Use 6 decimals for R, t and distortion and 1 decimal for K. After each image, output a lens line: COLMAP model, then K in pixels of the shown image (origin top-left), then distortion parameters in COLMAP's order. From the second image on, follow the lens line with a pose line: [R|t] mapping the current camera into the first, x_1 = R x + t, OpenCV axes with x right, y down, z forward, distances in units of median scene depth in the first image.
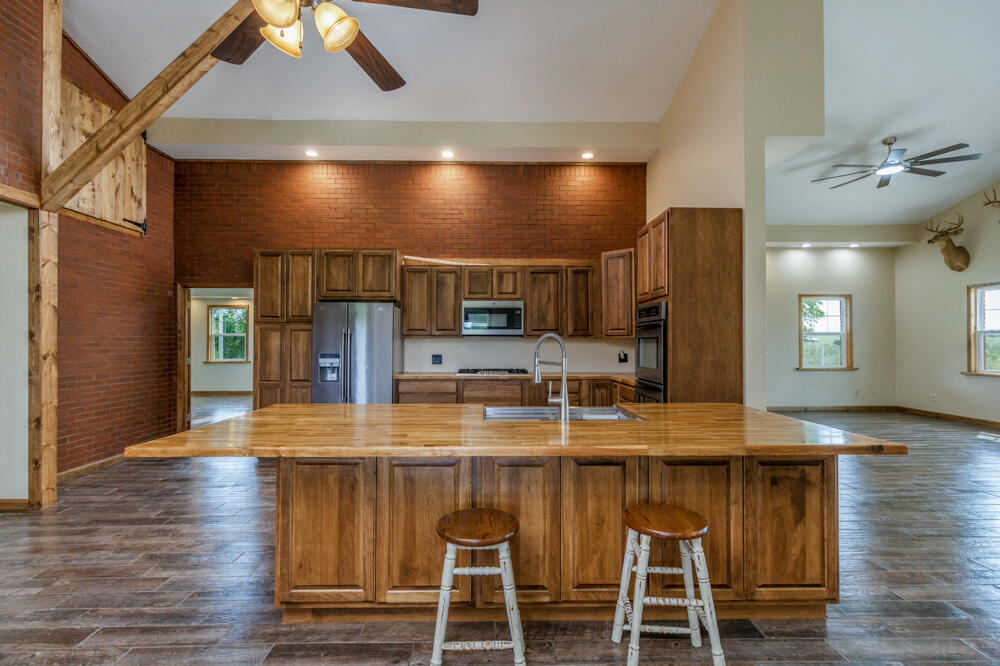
lens RADIAL K [[471.4, 0, 496.6], [0, 471.4, 335.5], [0, 0, 1]] dist [0.002368, 0.000754]
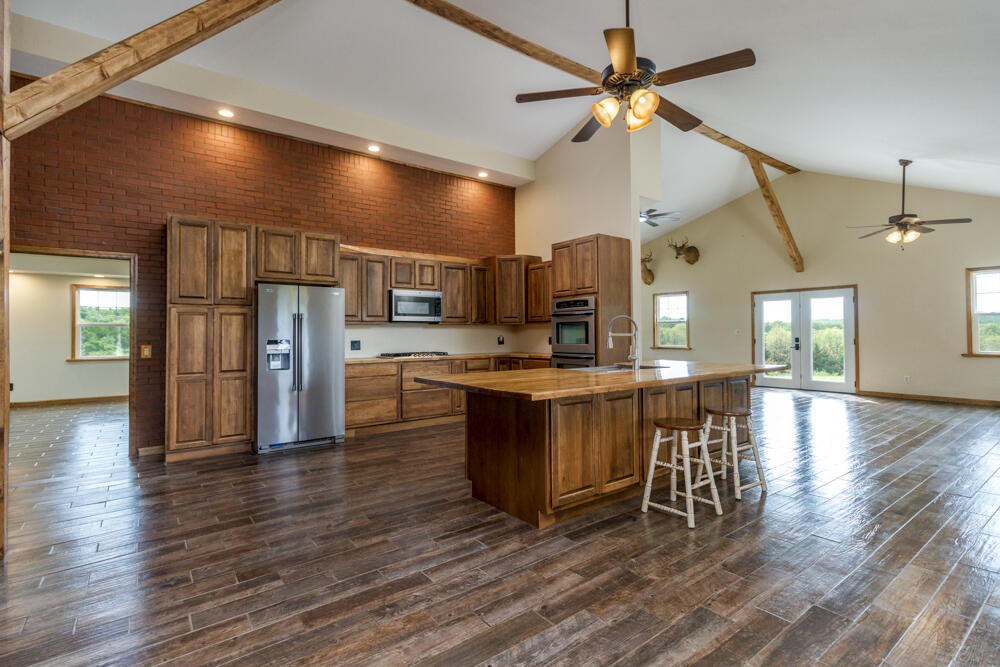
lens RADIAL K [[469.0, 0, 496.5], [0, 469.0, 328.1], [0, 0, 1]] dist [-0.000305, 0.000077]
pose [[0.812281, -0.001799, 0.583264, -0.521577], [0.003734, 0.999991, -0.002116, 0.018384], [-0.583254, 0.003897, 0.812280, -0.001441]]
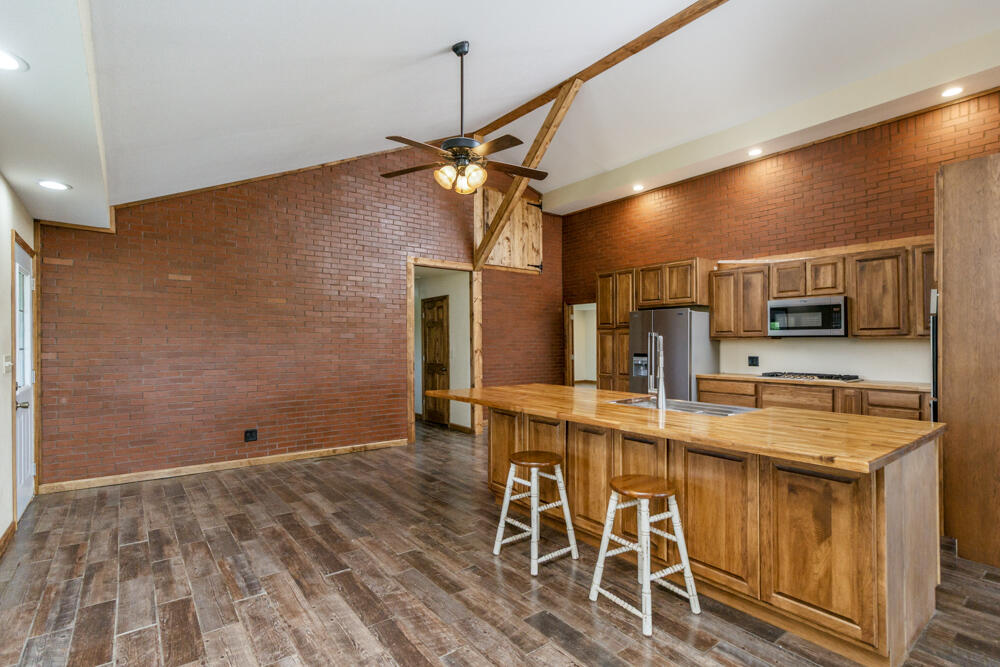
lens RADIAL K [[474.7, 0, 503.4], [0, 474.7, 340.0], [0, 0, 1]] dist [0.000645, 0.000144]
pose [[0.604773, -0.005630, -0.796378, 0.385446], [0.009624, 0.999954, 0.000239, 0.001046], [0.796340, -0.007809, 0.604799, -0.015706]]
